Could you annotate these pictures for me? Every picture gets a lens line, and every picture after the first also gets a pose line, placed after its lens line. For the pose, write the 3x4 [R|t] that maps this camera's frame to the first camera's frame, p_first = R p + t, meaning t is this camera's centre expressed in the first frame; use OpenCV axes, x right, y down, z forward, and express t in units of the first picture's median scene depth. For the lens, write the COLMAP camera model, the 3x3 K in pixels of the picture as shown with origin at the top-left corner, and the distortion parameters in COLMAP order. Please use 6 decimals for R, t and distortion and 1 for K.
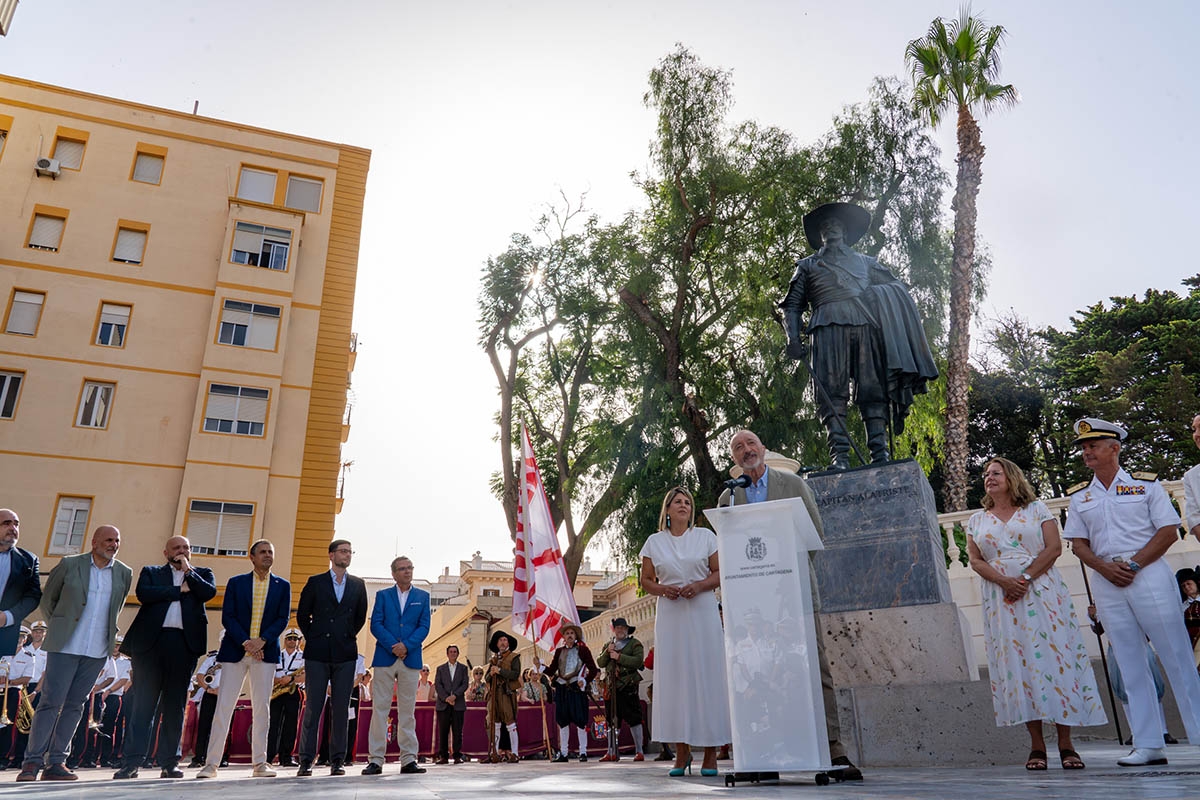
lens RADIAL K [[845.0, 0, 601.5], [0, 845.0, 408.8], [0, 0, 1]] dist [-0.026767, 0.005794]
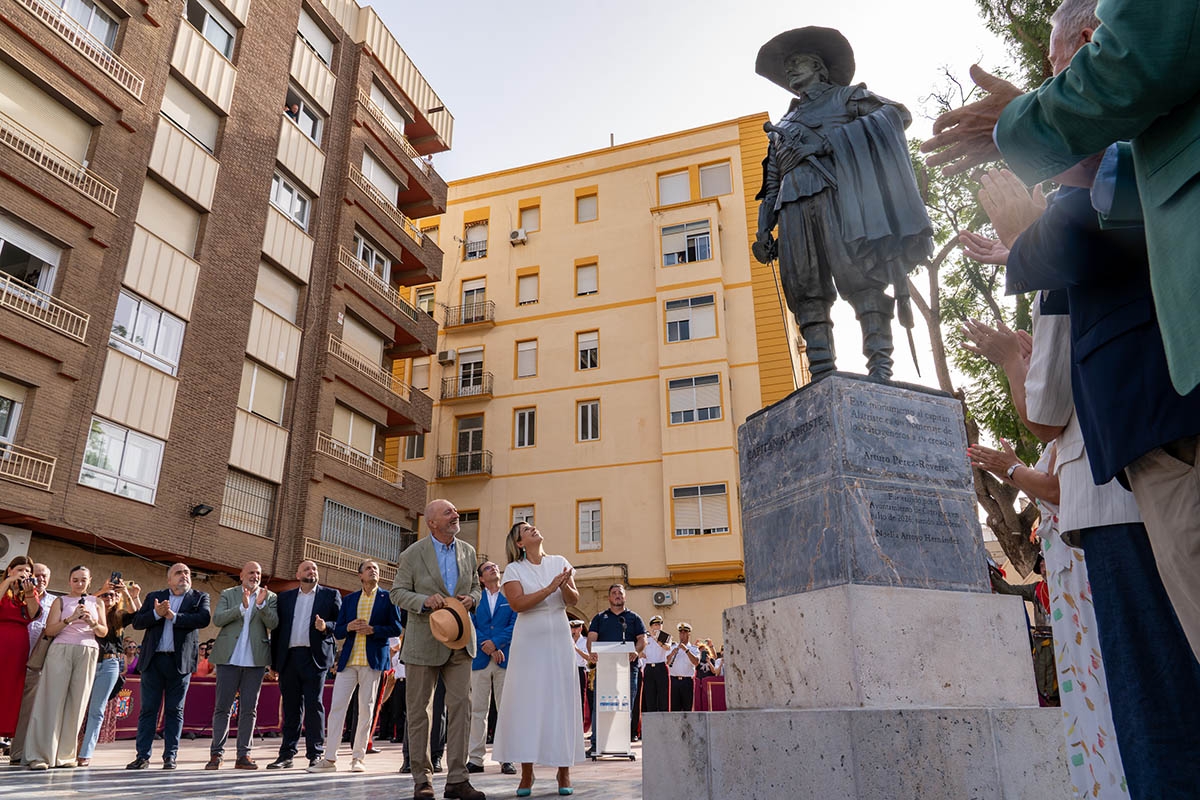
lens RADIAL K [[847.4, 0, 597.8], [0, 847.4, 404.9], [0, 0, 1]] dist [-0.023428, 0.006098]
pose [[0.771279, -0.204183, -0.602858, 0.131886], [0.233942, 0.971792, -0.029839, 0.012667], [0.591946, -0.118020, 0.797290, 0.069771]]
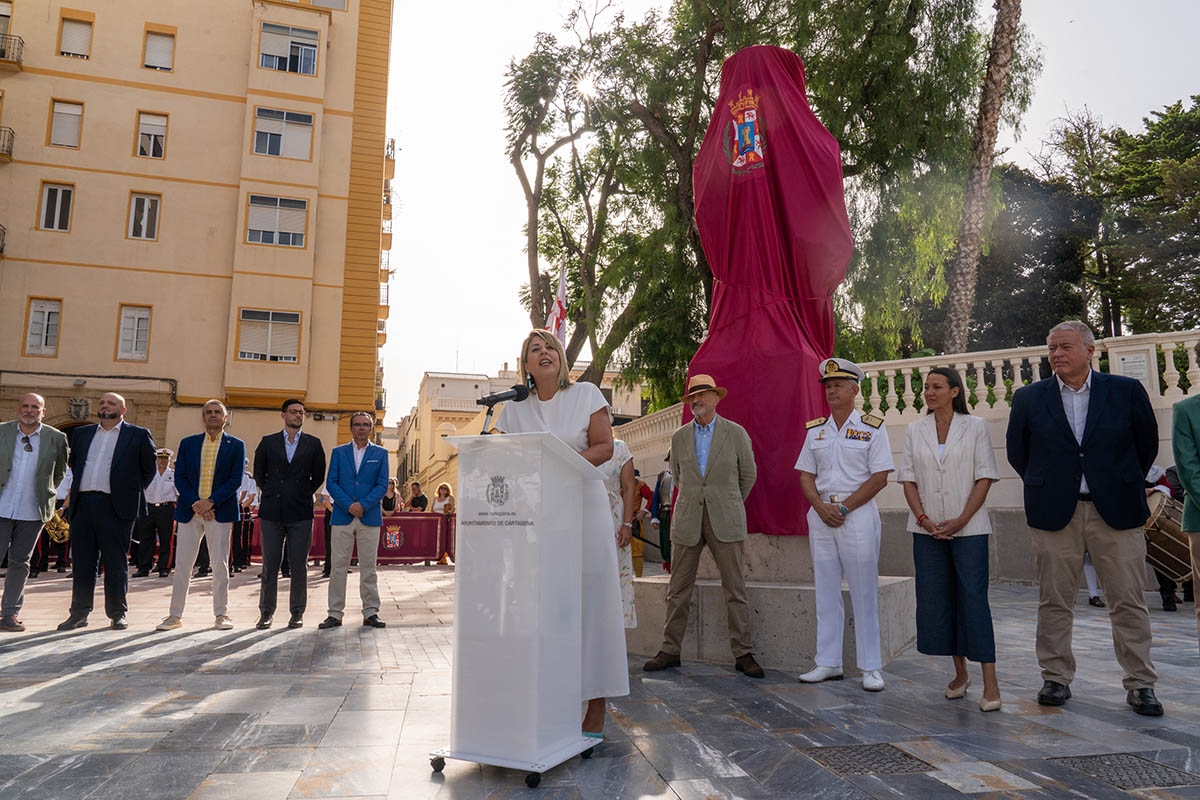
lens RADIAL K [[815.3, 0, 602.3], [0, 815.3, 409.2], [0, 0, 1]] dist [-0.032141, 0.015236]
pose [[0.996997, 0.019249, -0.075008, 0.045469], [-0.000251, 0.969412, 0.245440, -0.020481], [0.077438, -0.244684, 0.966506, 0.017557]]
